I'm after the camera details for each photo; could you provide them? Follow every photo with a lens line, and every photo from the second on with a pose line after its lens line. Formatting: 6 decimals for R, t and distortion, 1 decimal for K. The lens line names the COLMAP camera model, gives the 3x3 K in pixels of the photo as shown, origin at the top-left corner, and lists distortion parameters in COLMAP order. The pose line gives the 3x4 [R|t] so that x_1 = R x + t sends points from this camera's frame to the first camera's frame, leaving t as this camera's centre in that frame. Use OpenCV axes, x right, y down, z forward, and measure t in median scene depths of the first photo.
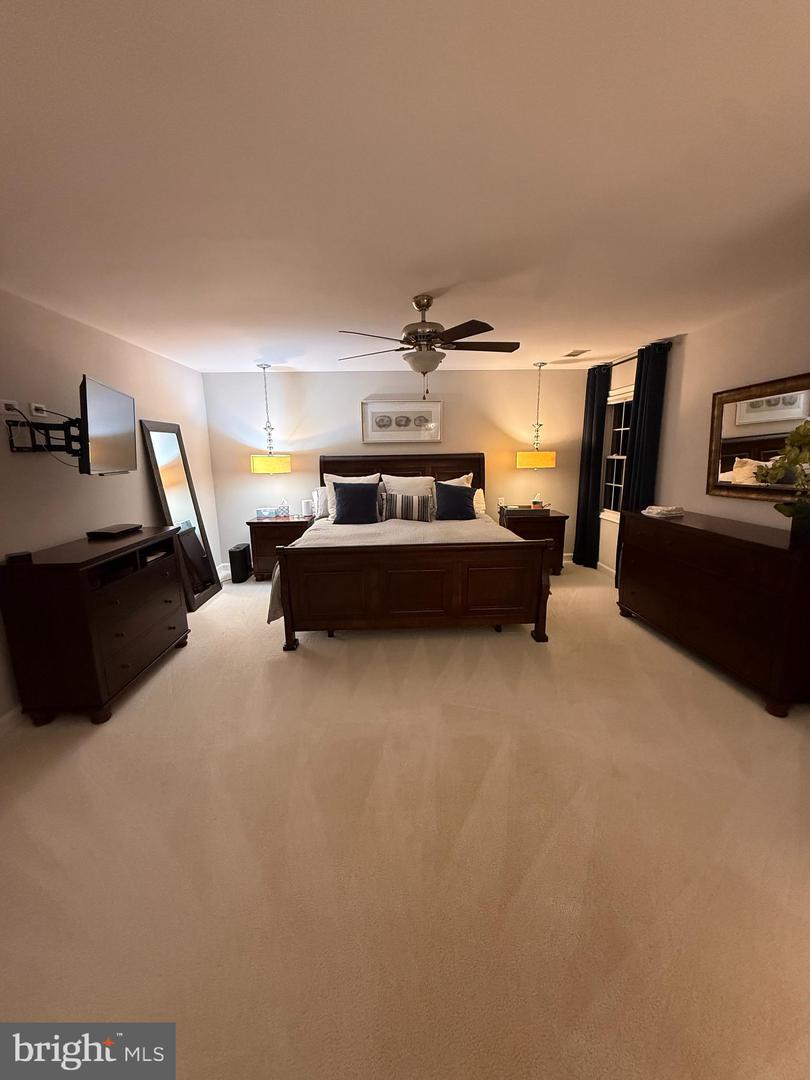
lens RADIAL K [[429.3, 0, 407.7], [0, 429.3, 539.4], [0, 0, 1]] dist [0.000050, -0.000238]
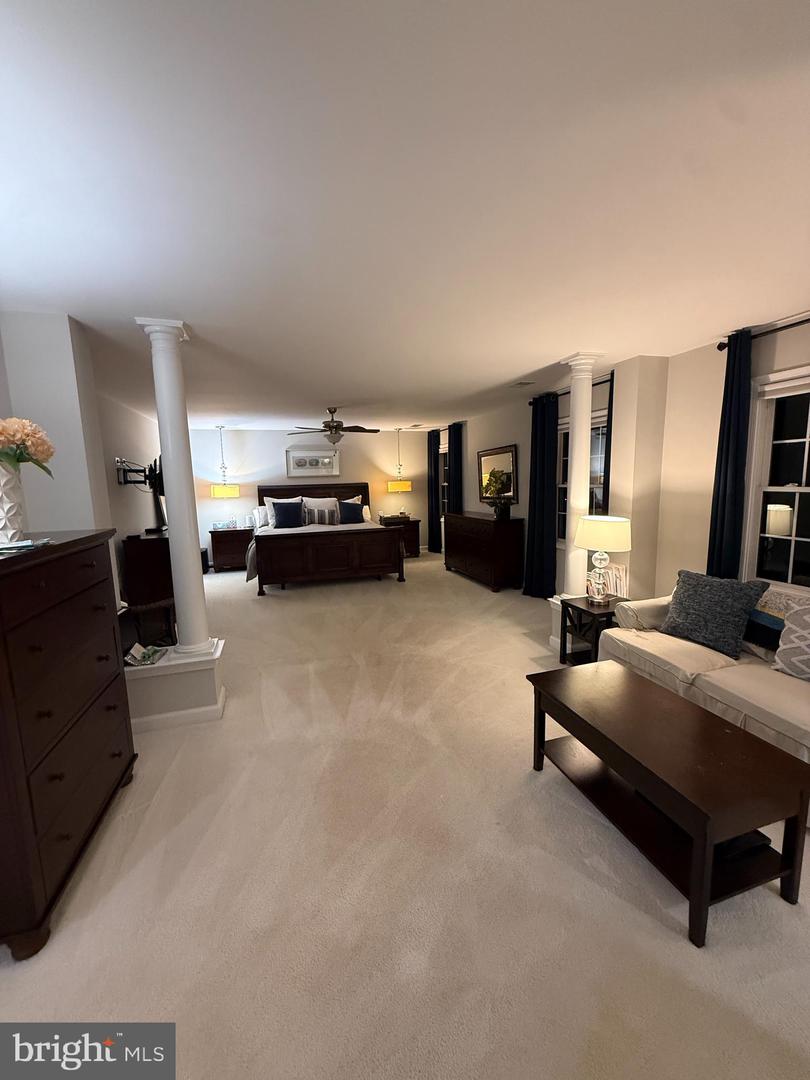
lens RADIAL K [[429.3, 0, 406.0], [0, 429.3, 539.1], [0, 0, 1]] dist [0.000050, -0.000238]
pose [[0.969853, -0.041800, 0.240081, -0.079907], [0.058366, 0.996349, -0.062307, 0.120737], [-0.236600, 0.074441, 0.968751, -0.588883]]
